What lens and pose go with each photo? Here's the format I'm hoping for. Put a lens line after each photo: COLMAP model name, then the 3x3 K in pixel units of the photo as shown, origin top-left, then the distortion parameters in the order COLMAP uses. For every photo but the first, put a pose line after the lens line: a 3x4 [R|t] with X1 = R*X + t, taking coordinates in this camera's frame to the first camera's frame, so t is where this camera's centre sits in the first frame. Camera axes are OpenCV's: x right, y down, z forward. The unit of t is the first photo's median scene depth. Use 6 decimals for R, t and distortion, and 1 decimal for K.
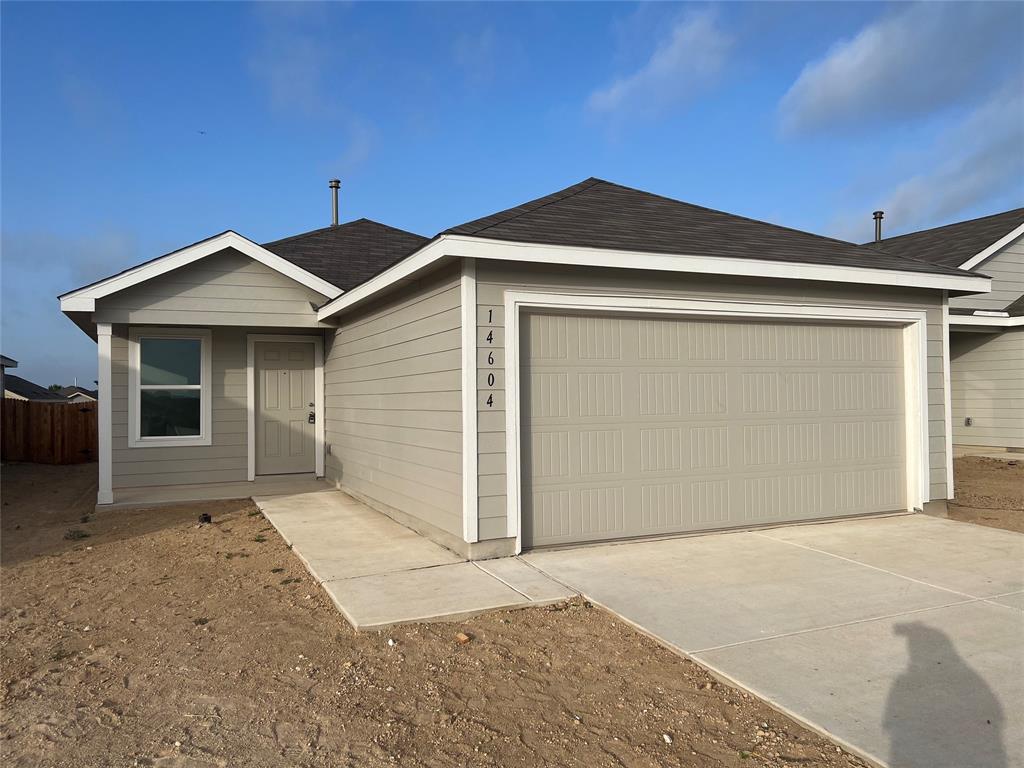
lens RADIAL K [[768.9, 0, 512.0], [0, 768.9, 384.0], [0, 0, 1]] dist [0.050409, -0.056200]
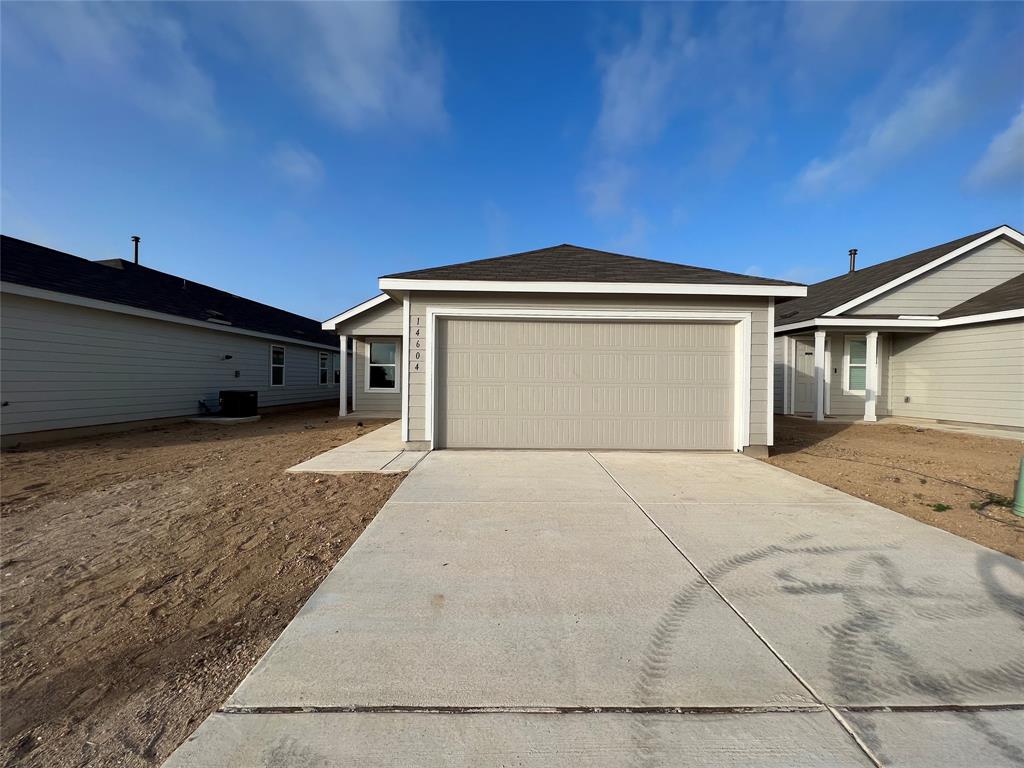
lens RADIAL K [[408.0, 0, 507.1], [0, 408.0, 385.2], [0, 0, 1]] dist [-0.000239, 0.000043]
pose [[0.915887, 0.027695, -0.400479, 0.426187], [-0.016506, 0.999372, 0.031363, 0.023764], [0.401096, -0.022115, 0.915769, 0.135233]]
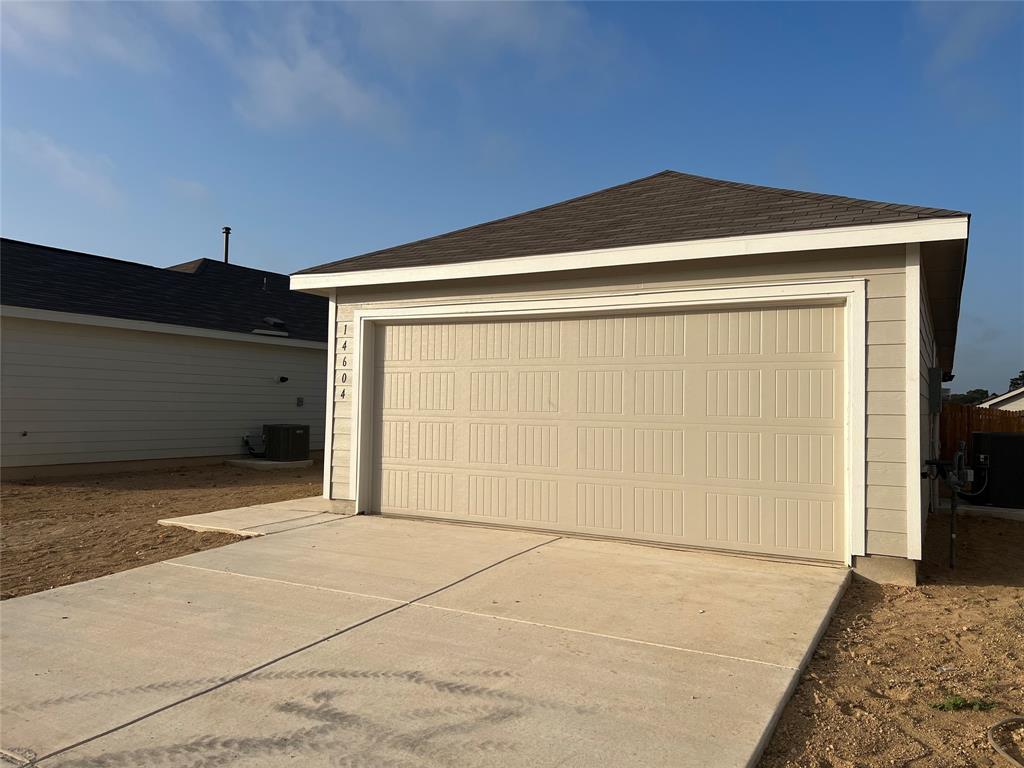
lens RADIAL K [[768.9, 0, 512.0], [0, 768.9, 384.0], [0, 0, 1]] dist [0.050409, -0.056200]
pose [[0.592244, 0.000011, -0.805759, 0.904178], [-0.012838, 0.999873, -0.009423, 0.010105], [0.805656, 0.015925, 0.592169, 0.337742]]
